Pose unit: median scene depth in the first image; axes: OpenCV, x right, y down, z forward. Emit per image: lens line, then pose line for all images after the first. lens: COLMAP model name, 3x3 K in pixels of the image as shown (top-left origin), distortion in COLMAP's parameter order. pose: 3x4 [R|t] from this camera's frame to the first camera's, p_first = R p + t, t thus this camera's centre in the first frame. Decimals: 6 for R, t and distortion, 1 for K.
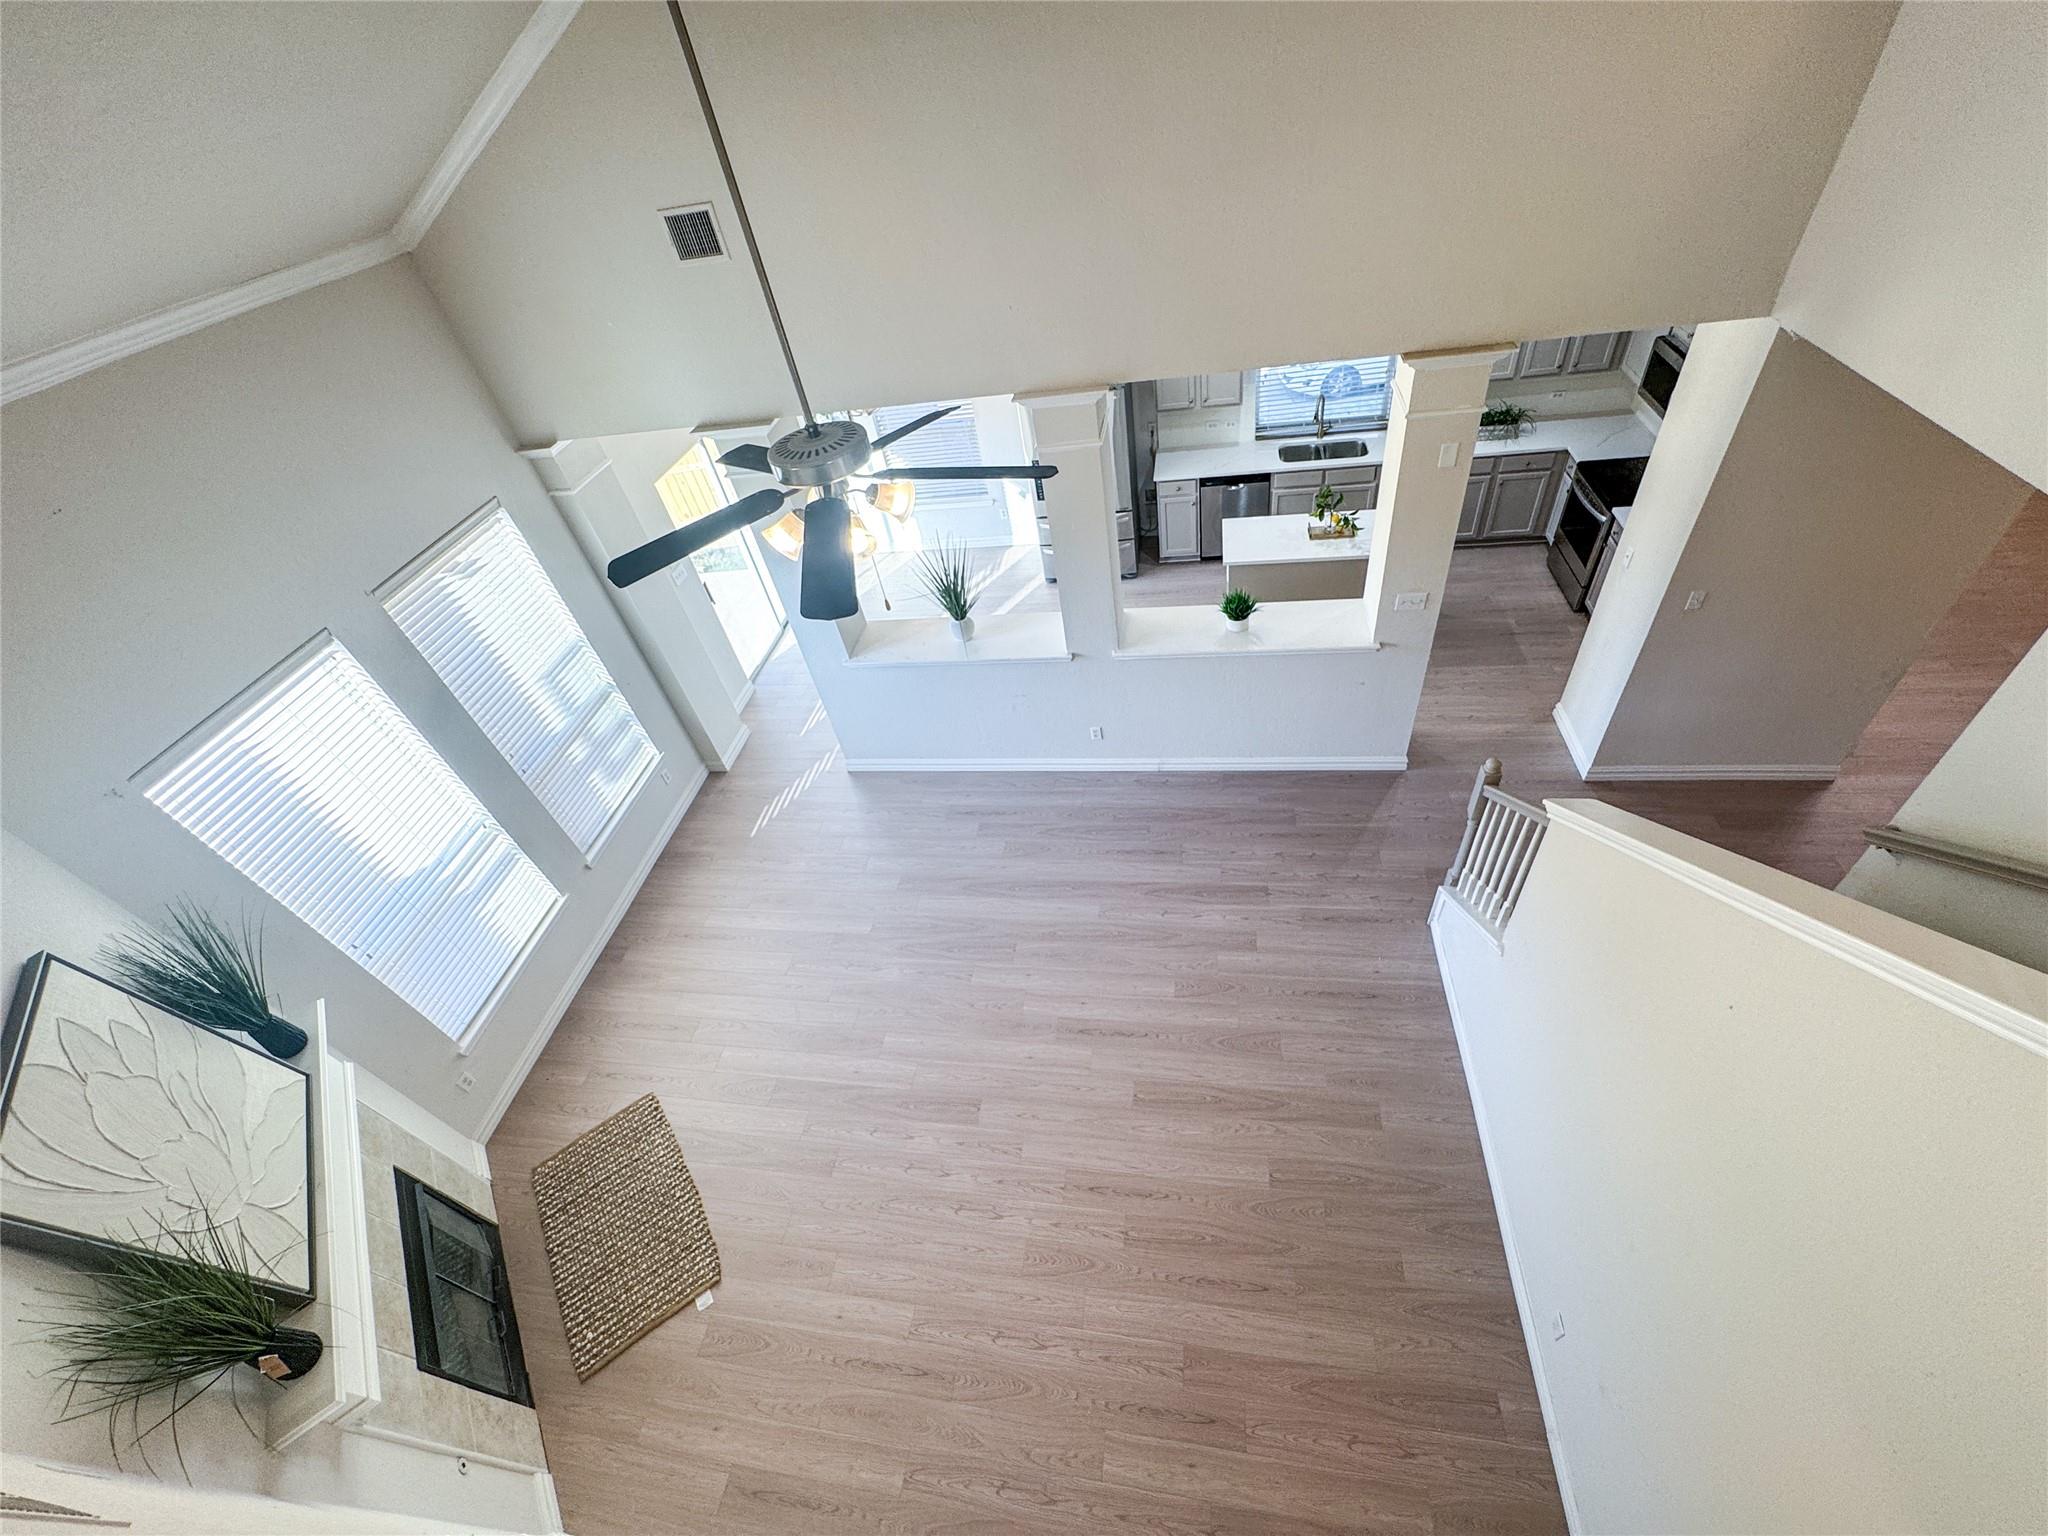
lens RADIAL K [[828.9, 0, 1029.4], [0, 828.9, 770.5], [0, 0, 1]] dist [-0.002882, -0.000641]
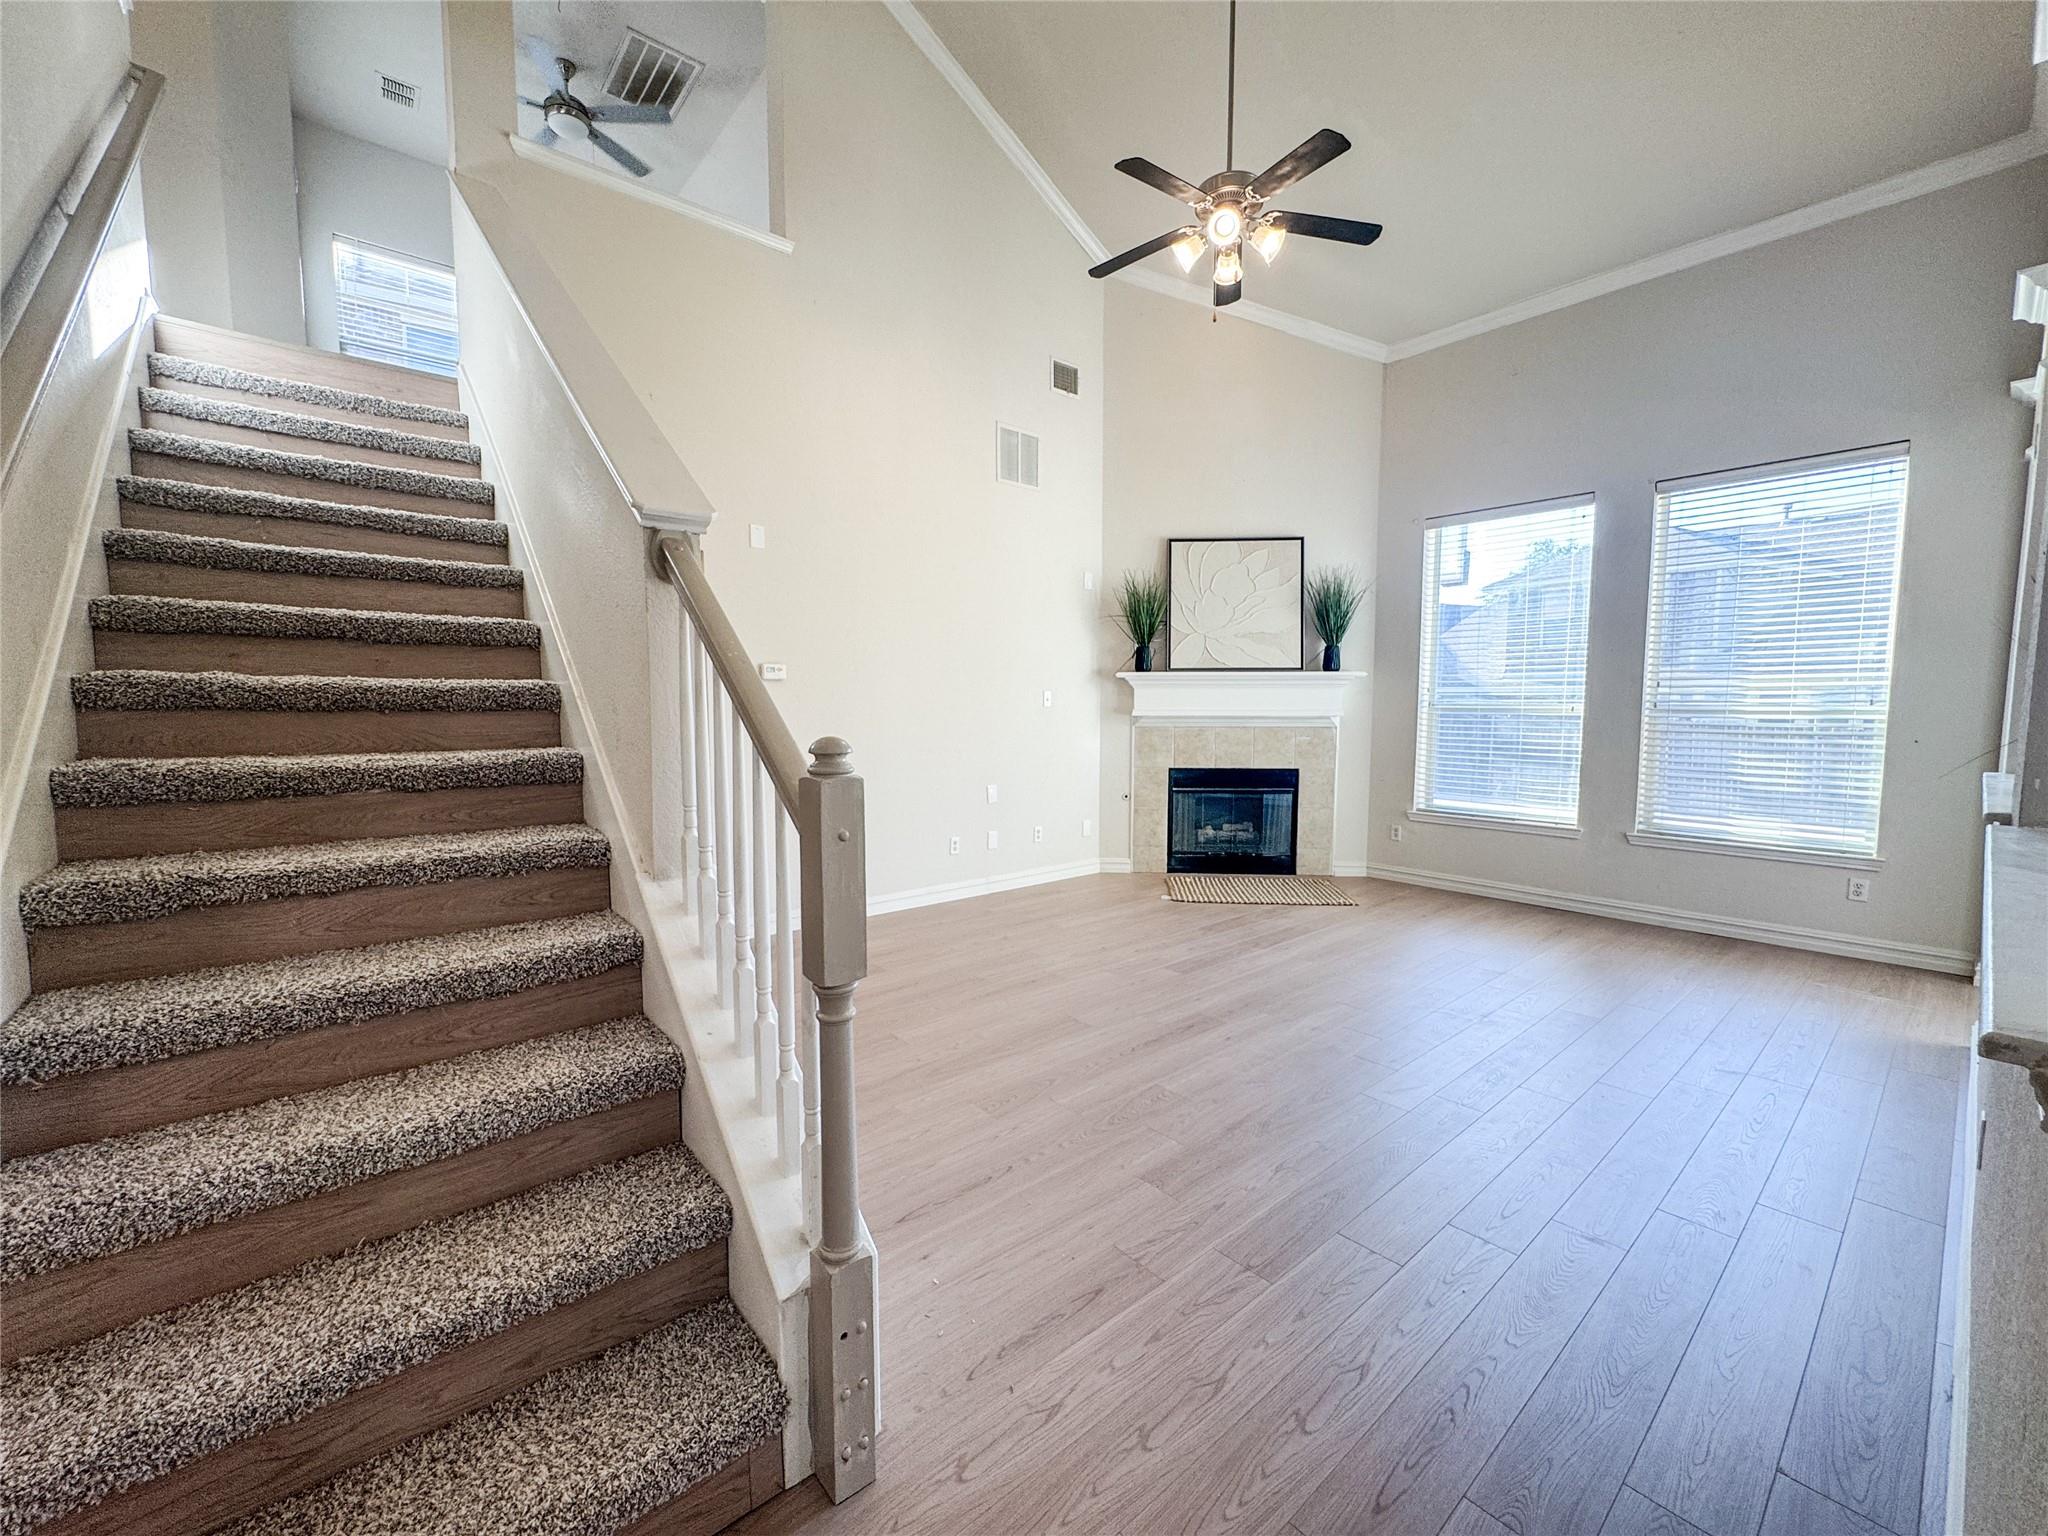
lens RADIAL K [[828.9, 0, 1029.4], [0, 828.9, 770.5], [0, 0, 1]] dist [-0.002882, -0.000641]
pose [[-0.640684, 0.210181, -0.738476, 0.773144], [-0.458595, 0.666643, 0.587603, -0.235493], [0.615803, 0.715130, -0.330720, 1.183871]]
